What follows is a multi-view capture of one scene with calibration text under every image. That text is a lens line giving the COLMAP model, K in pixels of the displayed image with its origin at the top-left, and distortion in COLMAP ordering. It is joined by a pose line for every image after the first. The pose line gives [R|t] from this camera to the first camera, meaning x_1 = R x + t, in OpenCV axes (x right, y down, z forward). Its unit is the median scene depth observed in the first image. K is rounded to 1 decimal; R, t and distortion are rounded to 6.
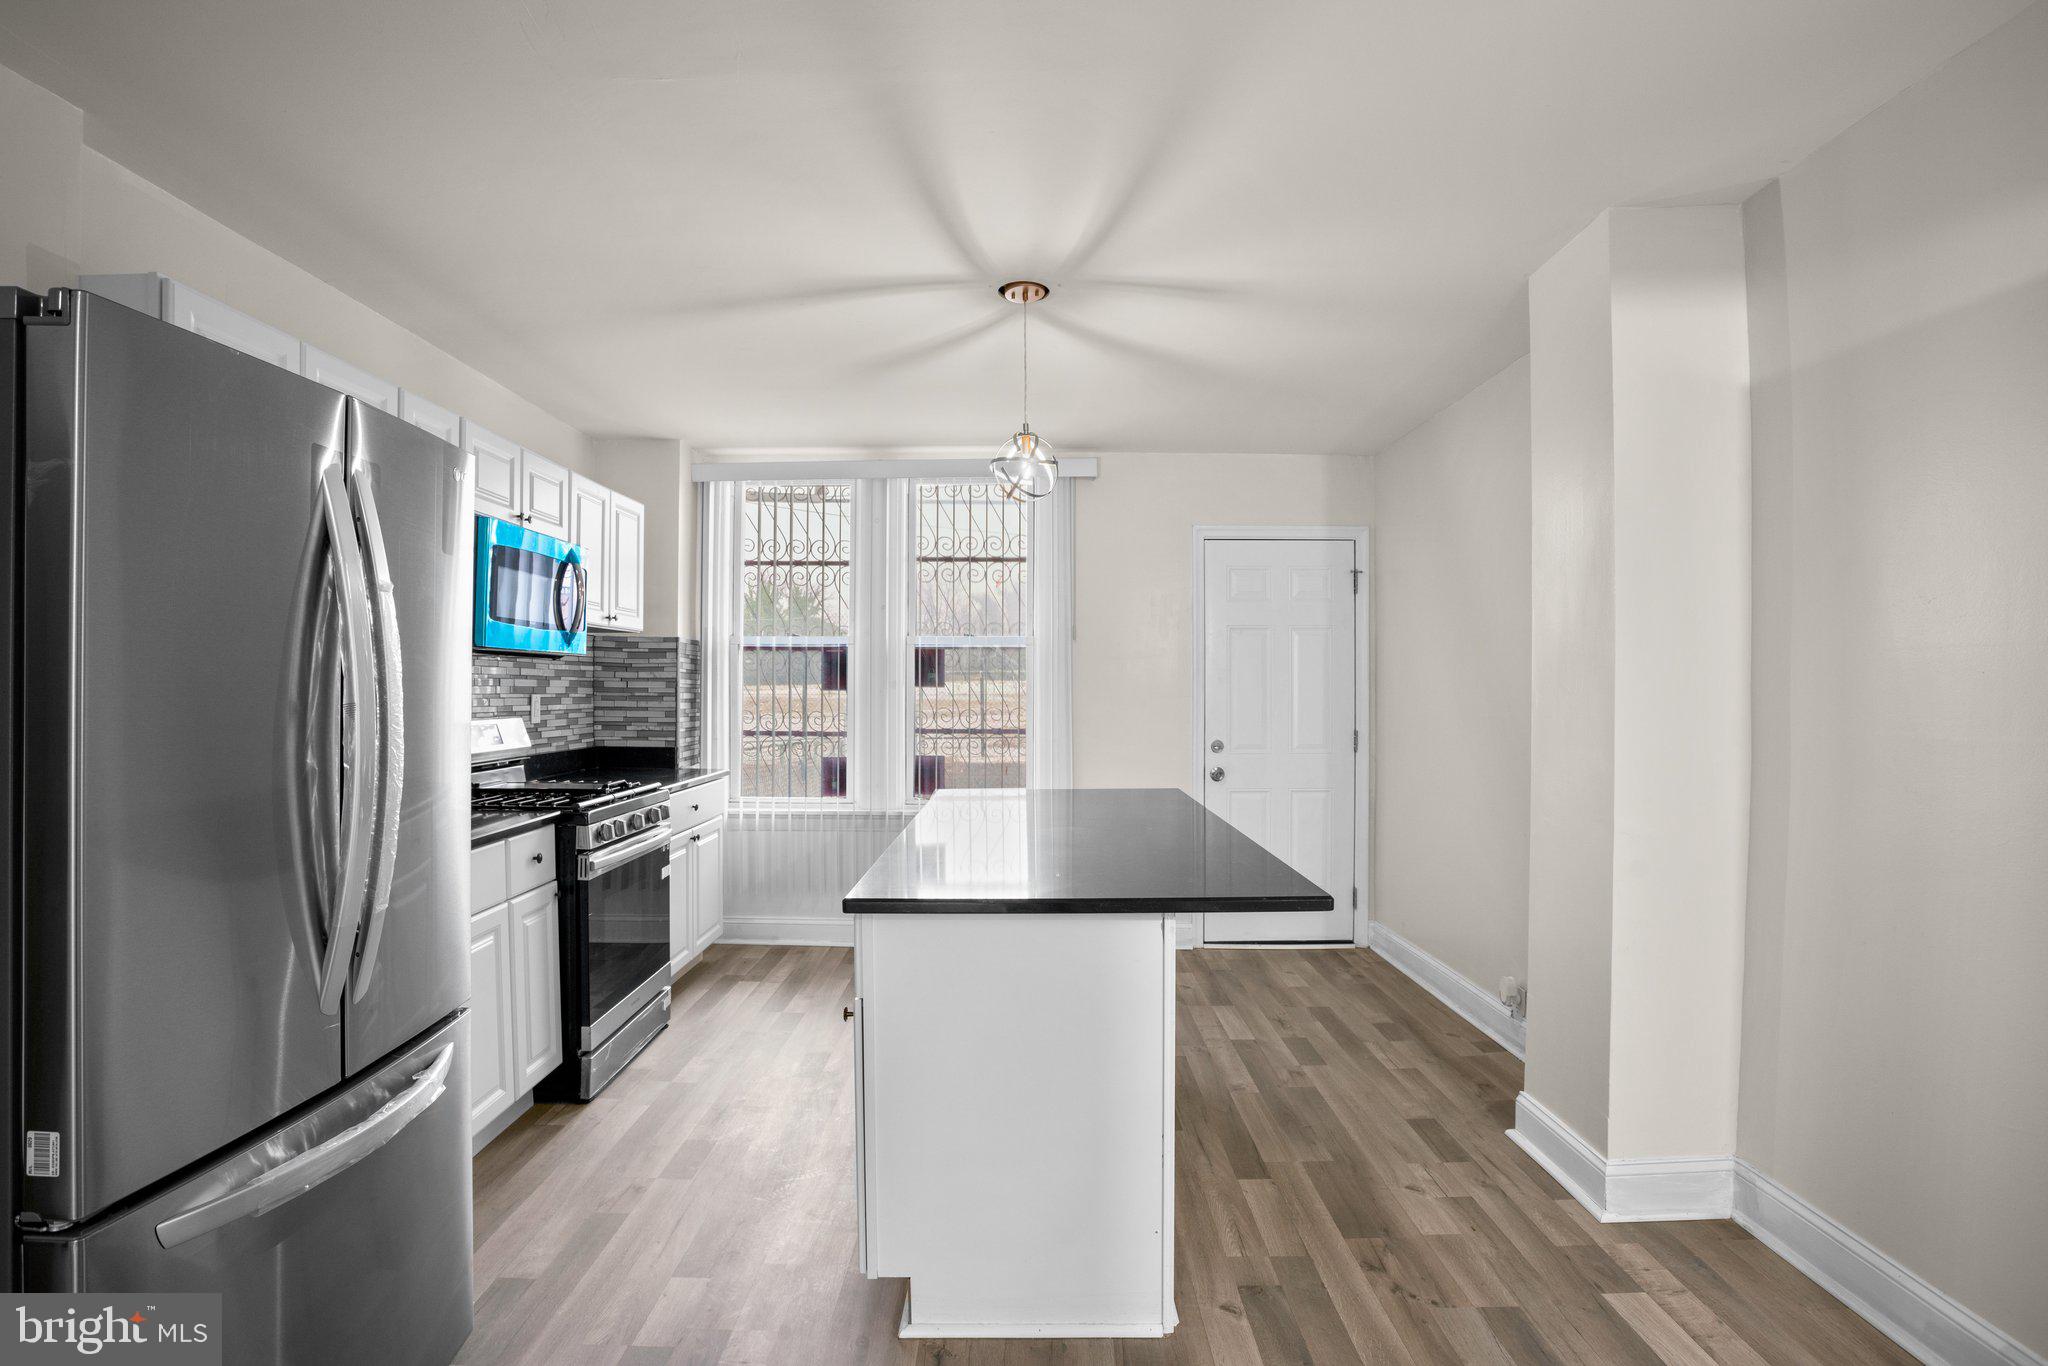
lens RADIAL K [[1015.9, 0, 996.4], [0, 1015.9, 714.8], [0, 0, 1]] dist [-0.073683, 0.028209]
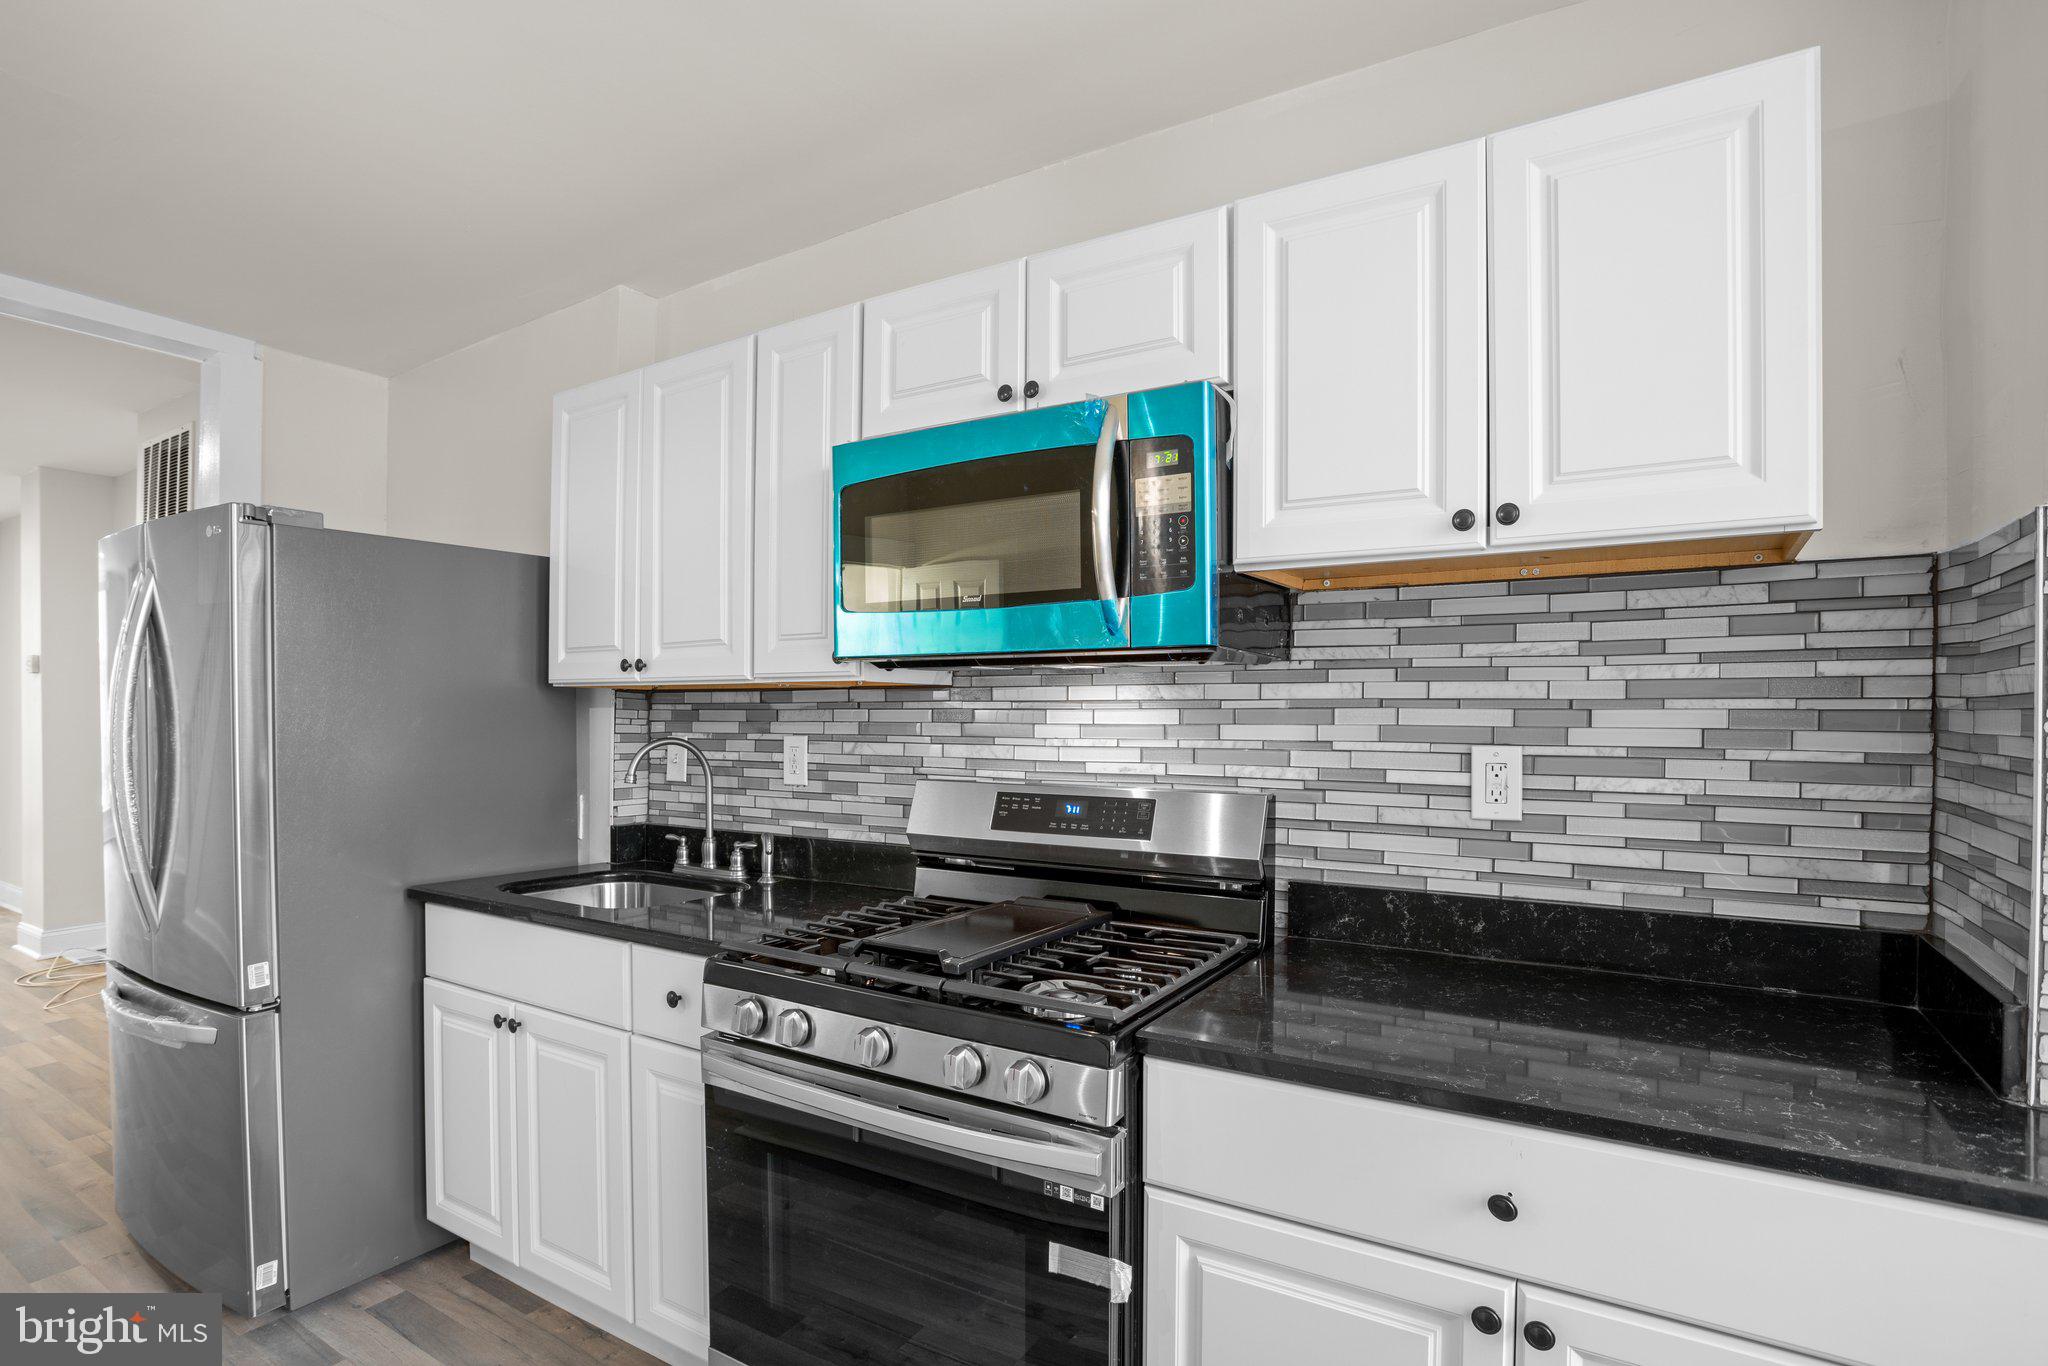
lens RADIAL K [[1015.9, 0, 1043.0], [0, 1015.9, 716.0], [0, 0, 1]] dist [-0.073683, 0.028209]
pose [[-0.507065, -0.011653, -0.861829, -0.026290], [-0.031493, 0.999491, 0.005015, -0.025704], [0.861332, 0.029685, -0.507174, 0.936372]]
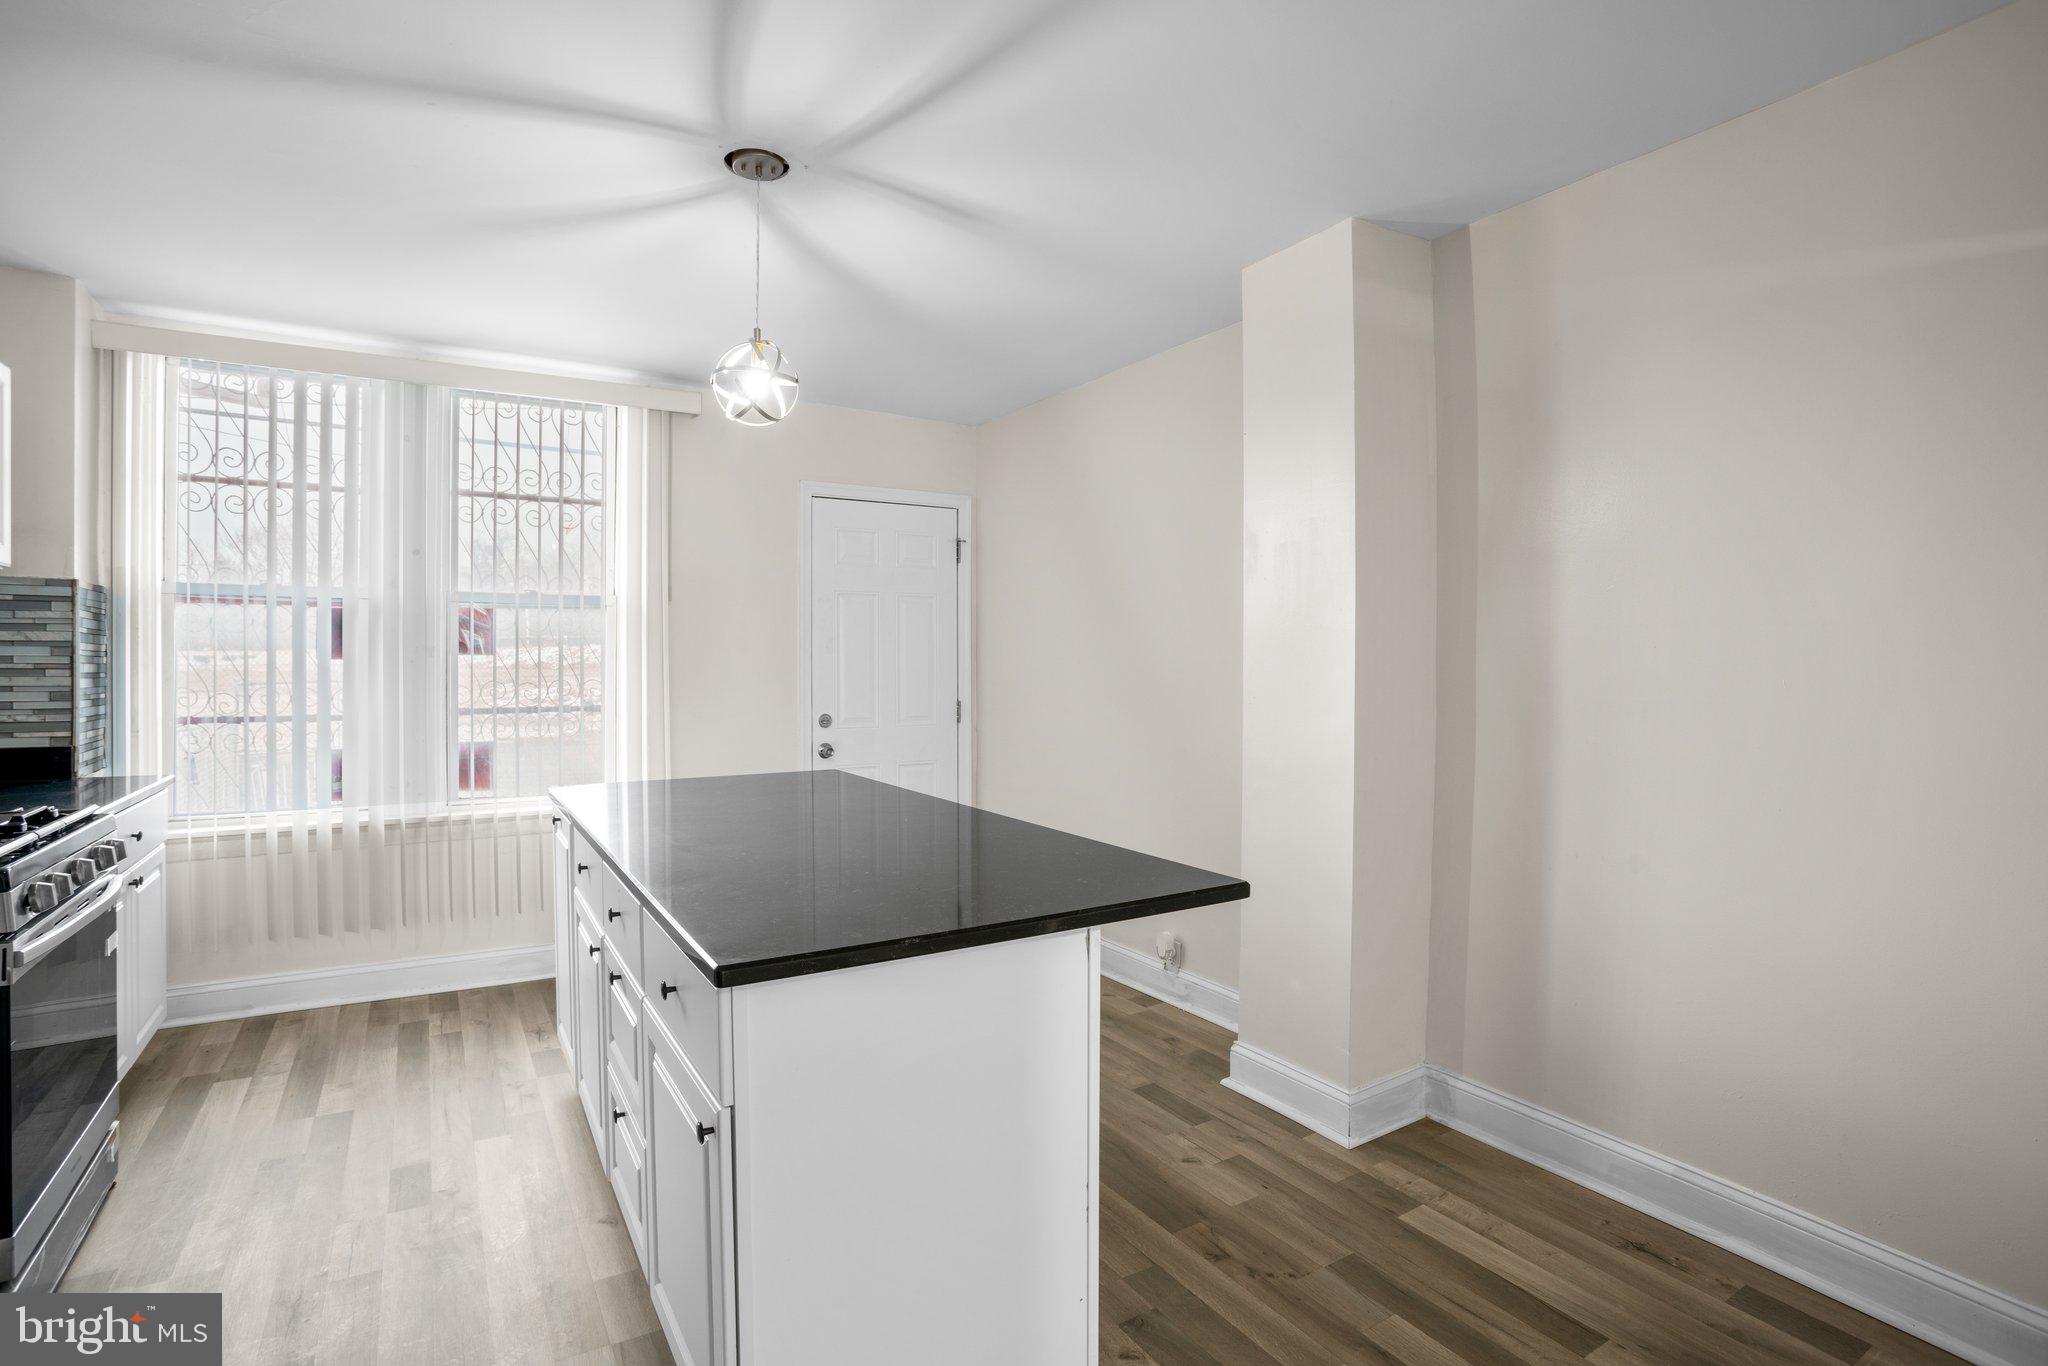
lens RADIAL K [[1015.9, 0, 1019.9], [0, 1015.9, 678.5], [0, 0, 1]] dist [-0.073683, 0.028209]
pose [[0.840348, -0.008829, 0.541975, -0.143026], [0.011914, 0.999927, -0.002183, -0.003485], [-0.541916, 0.008291, 0.840392, 0.133533]]
